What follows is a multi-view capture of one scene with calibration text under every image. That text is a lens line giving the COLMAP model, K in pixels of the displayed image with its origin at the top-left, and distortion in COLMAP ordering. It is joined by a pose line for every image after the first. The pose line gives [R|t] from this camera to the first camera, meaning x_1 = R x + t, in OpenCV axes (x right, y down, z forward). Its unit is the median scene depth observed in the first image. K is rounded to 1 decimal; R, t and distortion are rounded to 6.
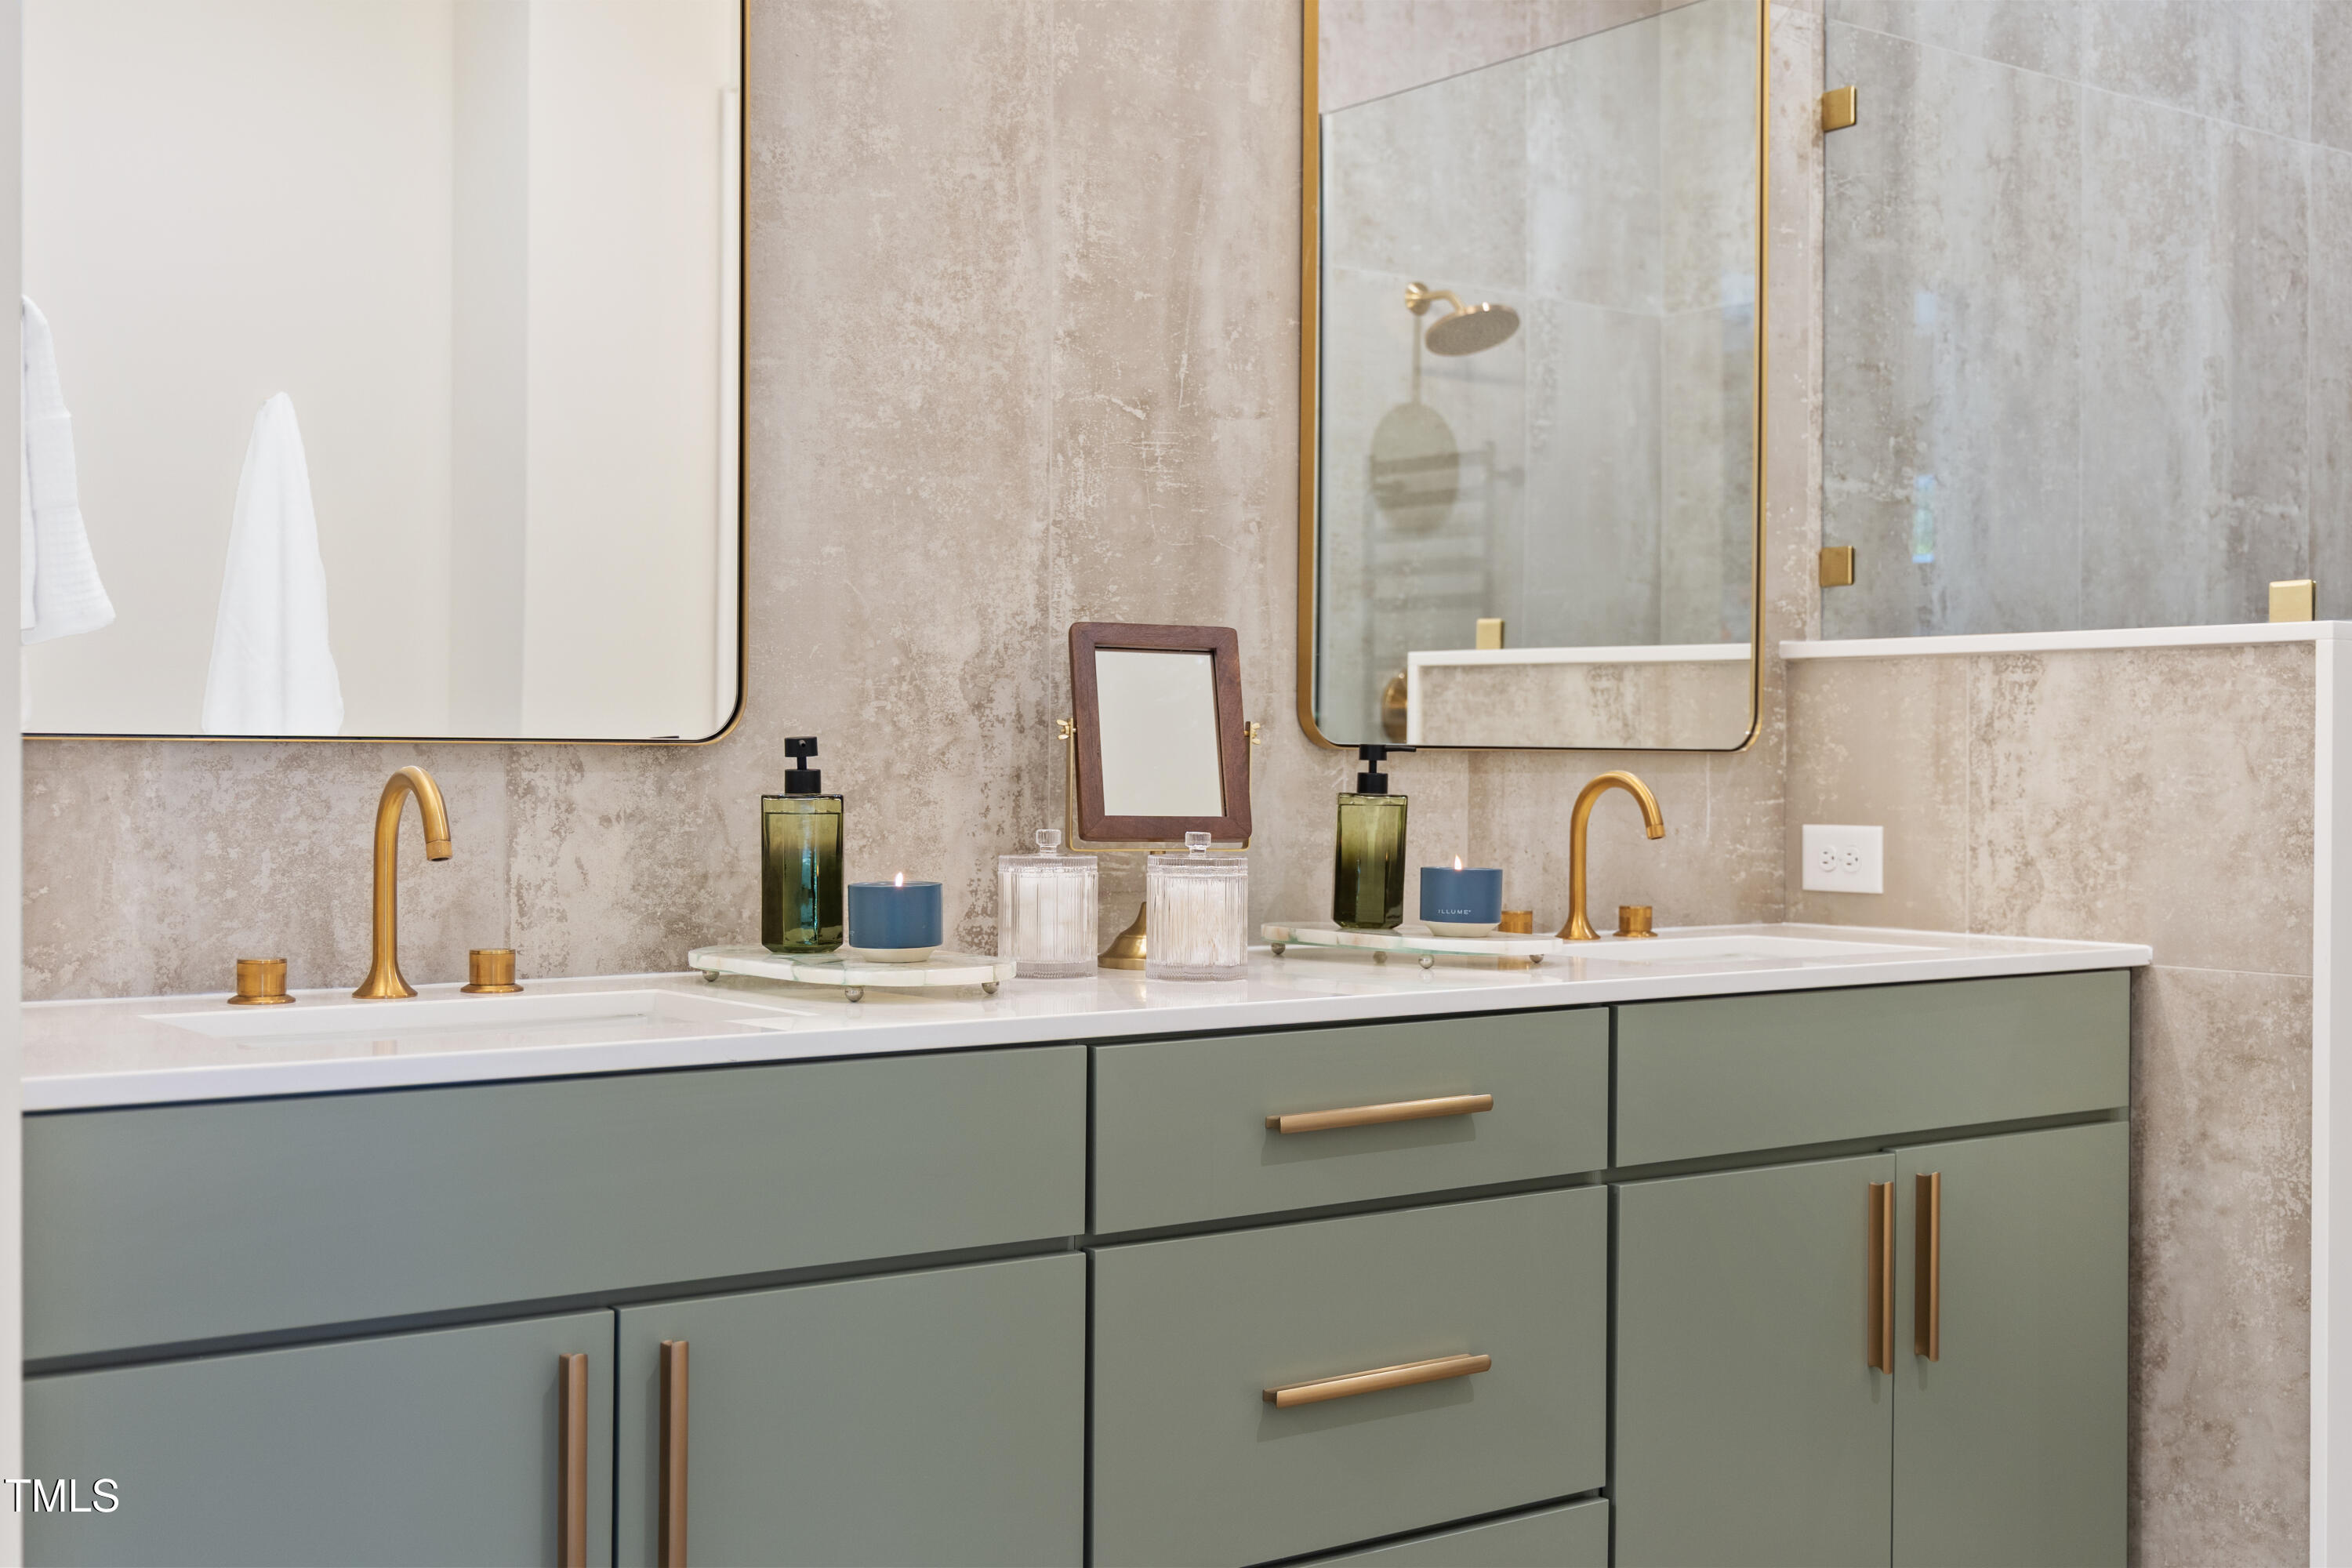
lens RADIAL K [[2717.6, 0, 1172.7], [0, 2717.6, 786.5], [0, 0, 1]] dist [0.011638, -0.034504]
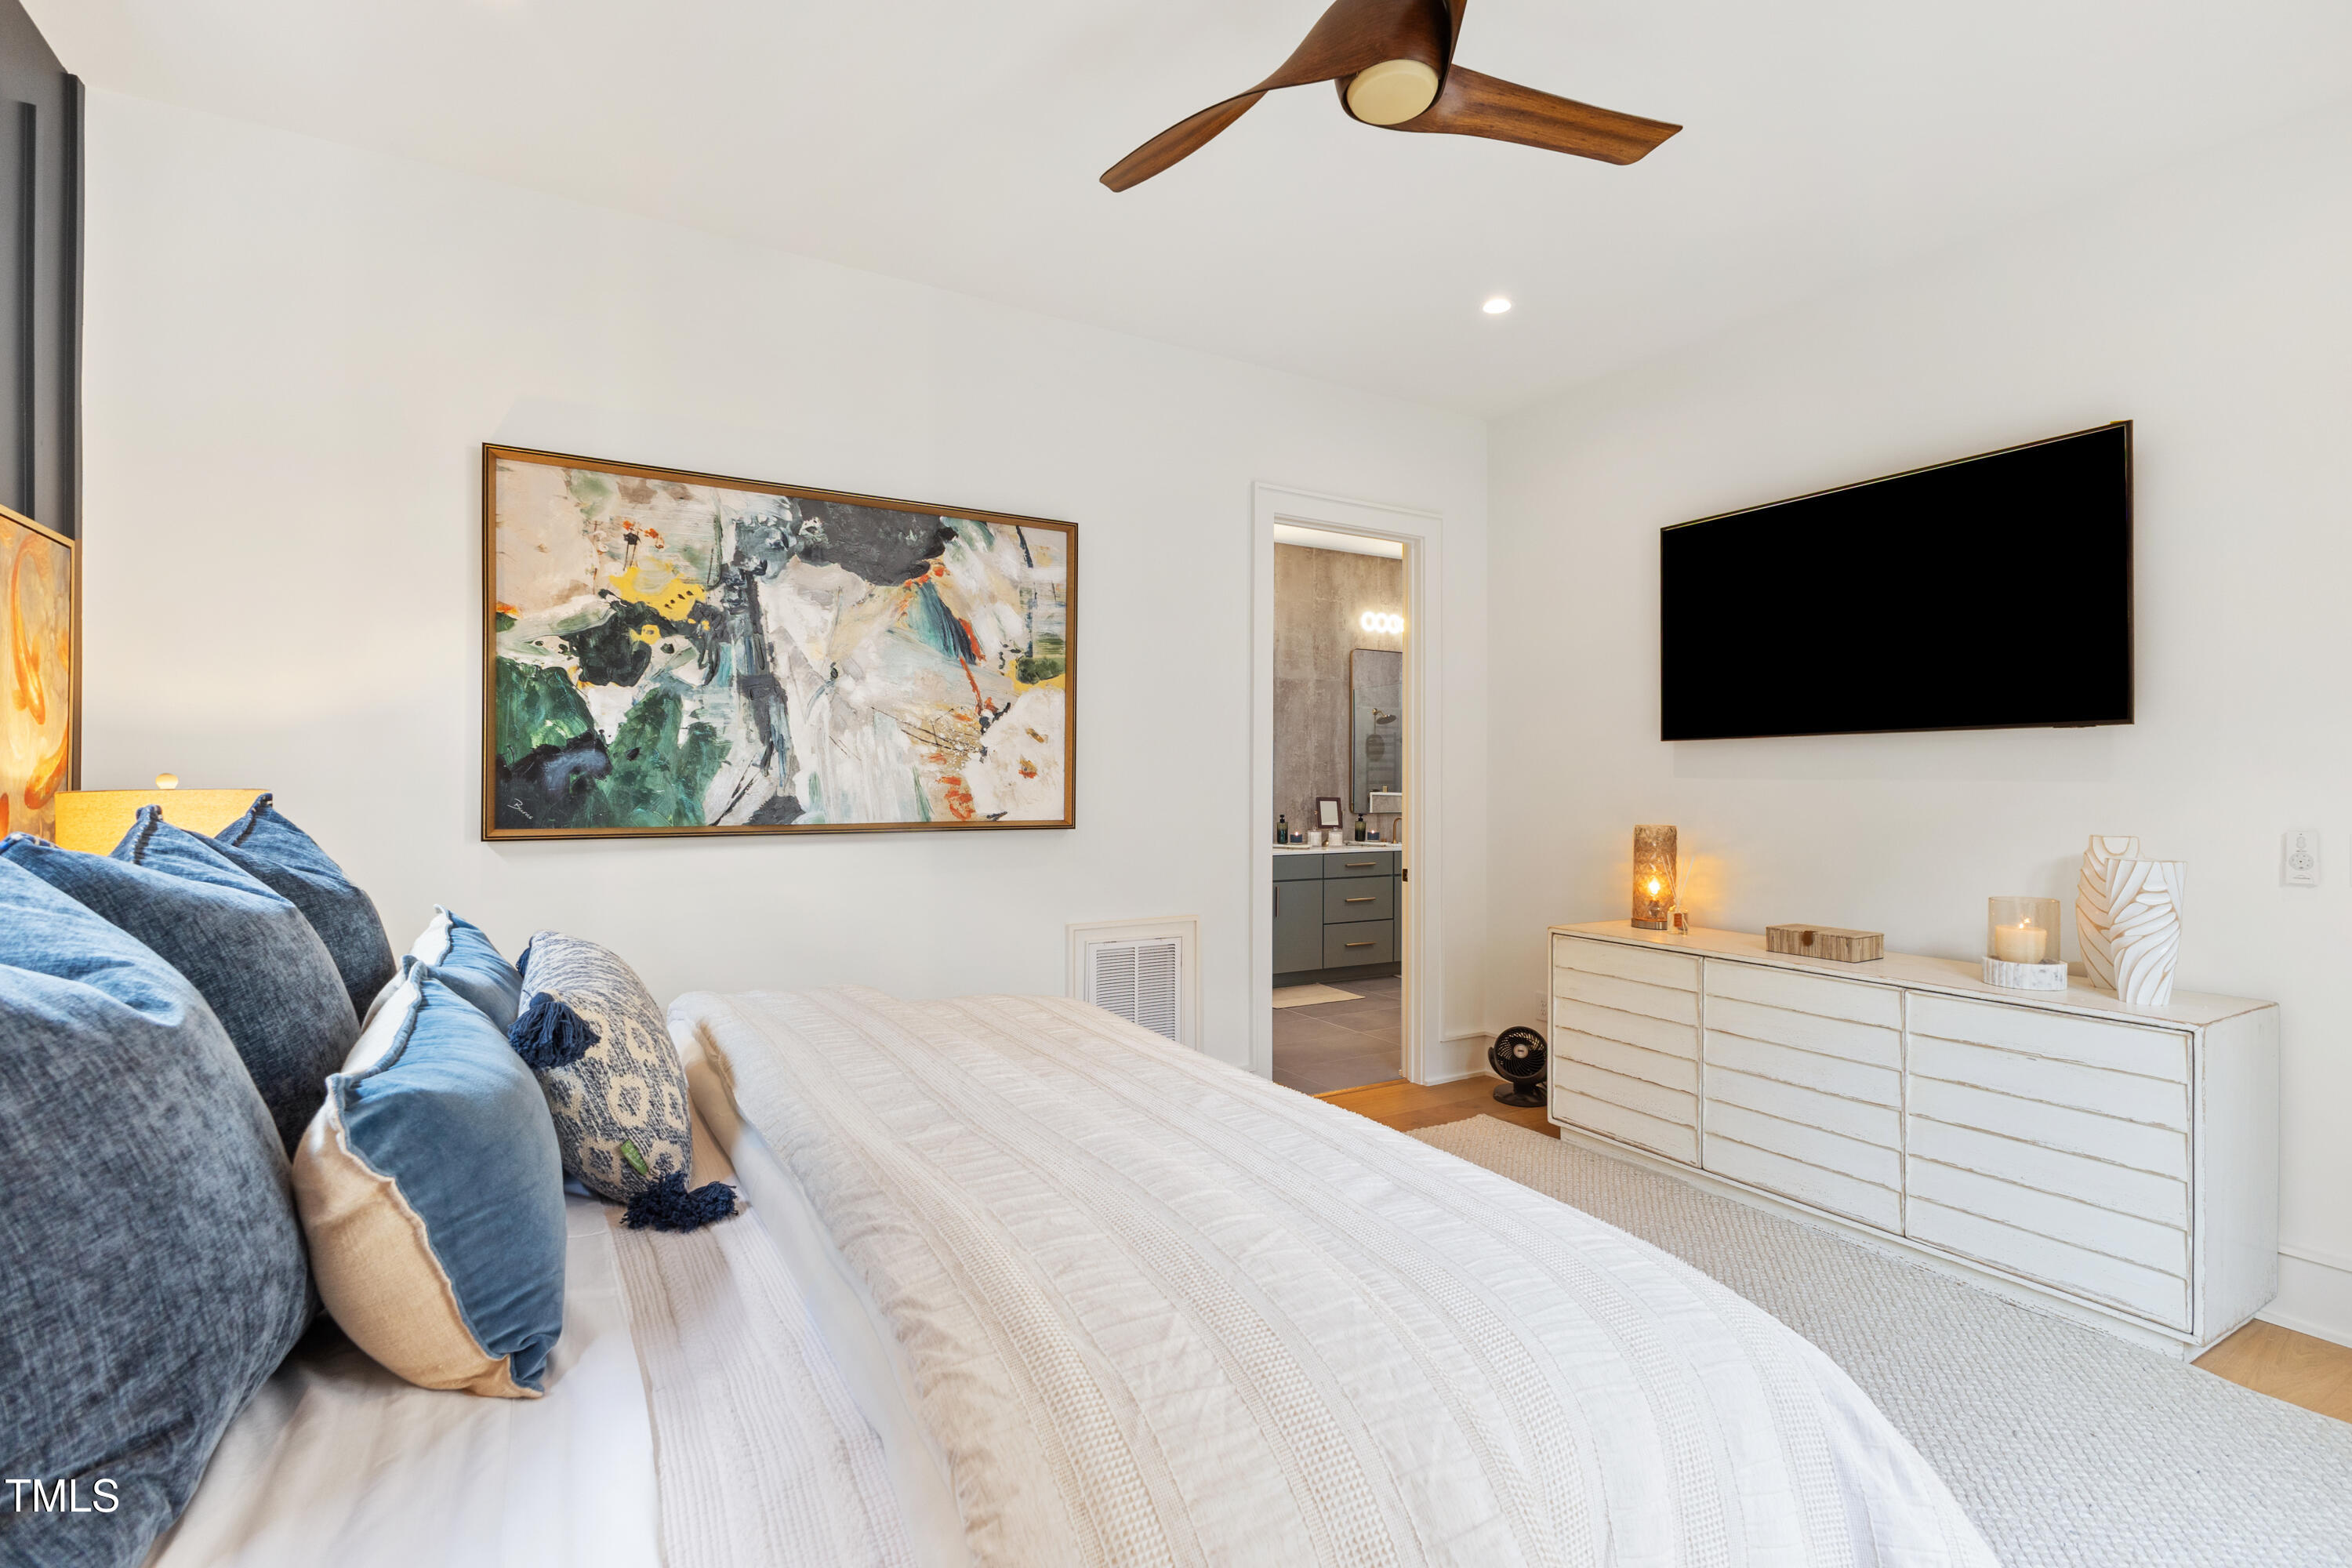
lens RADIAL K [[1081.0, 0, 1177.8], [0, 1081.0, 789.3], [0, 0, 1]] dist [-0.000366, -0.000391]
pose [[0.993620, -0.002685, -0.112744, -0.072319], [0.001790, 0.999966, -0.008039, -0.053974], [0.112762, 0.007786, 0.993592, -1.661713]]
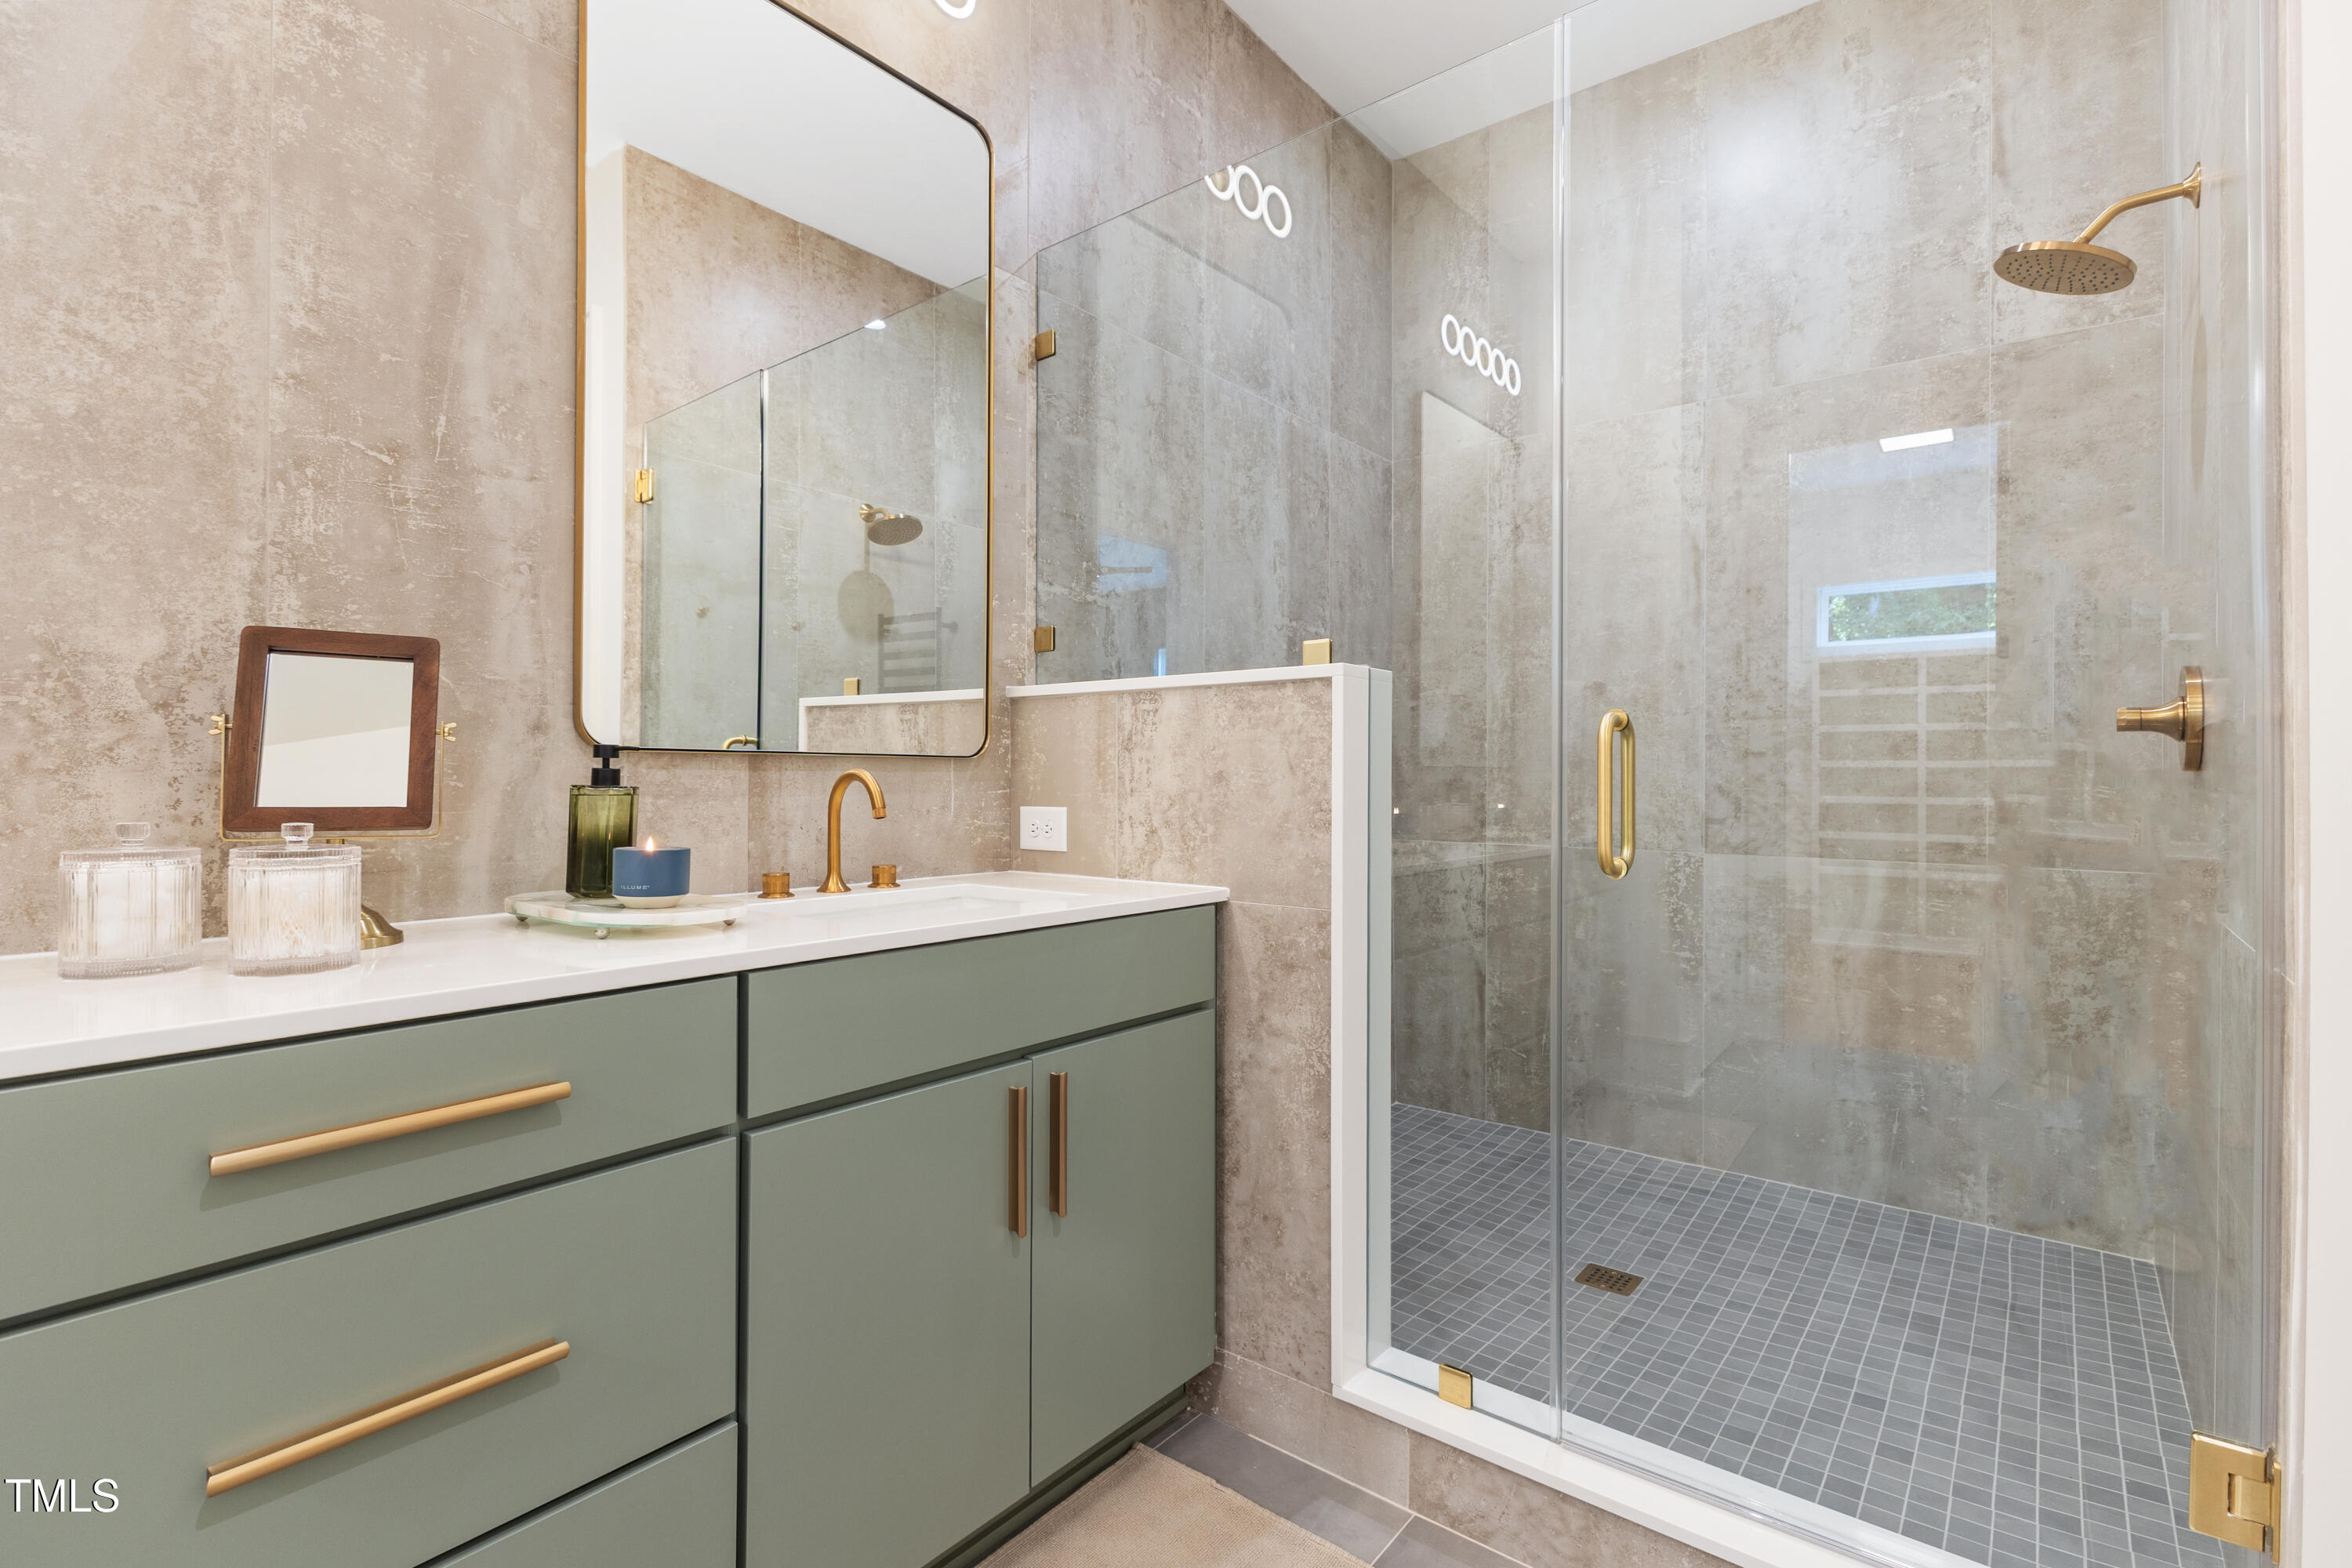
lens RADIAL K [[1081.0, 0, 1177.8], [0, 1081.0, 789.3], [0, 0, 1]] dist [-0.000366, -0.000391]
pose [[0.968144, -0.005191, 0.250341, 0.194819], [0.004643, 0.999985, 0.002779, 0.003889], [-0.250352, -0.001528, 0.968154, 0.460013]]
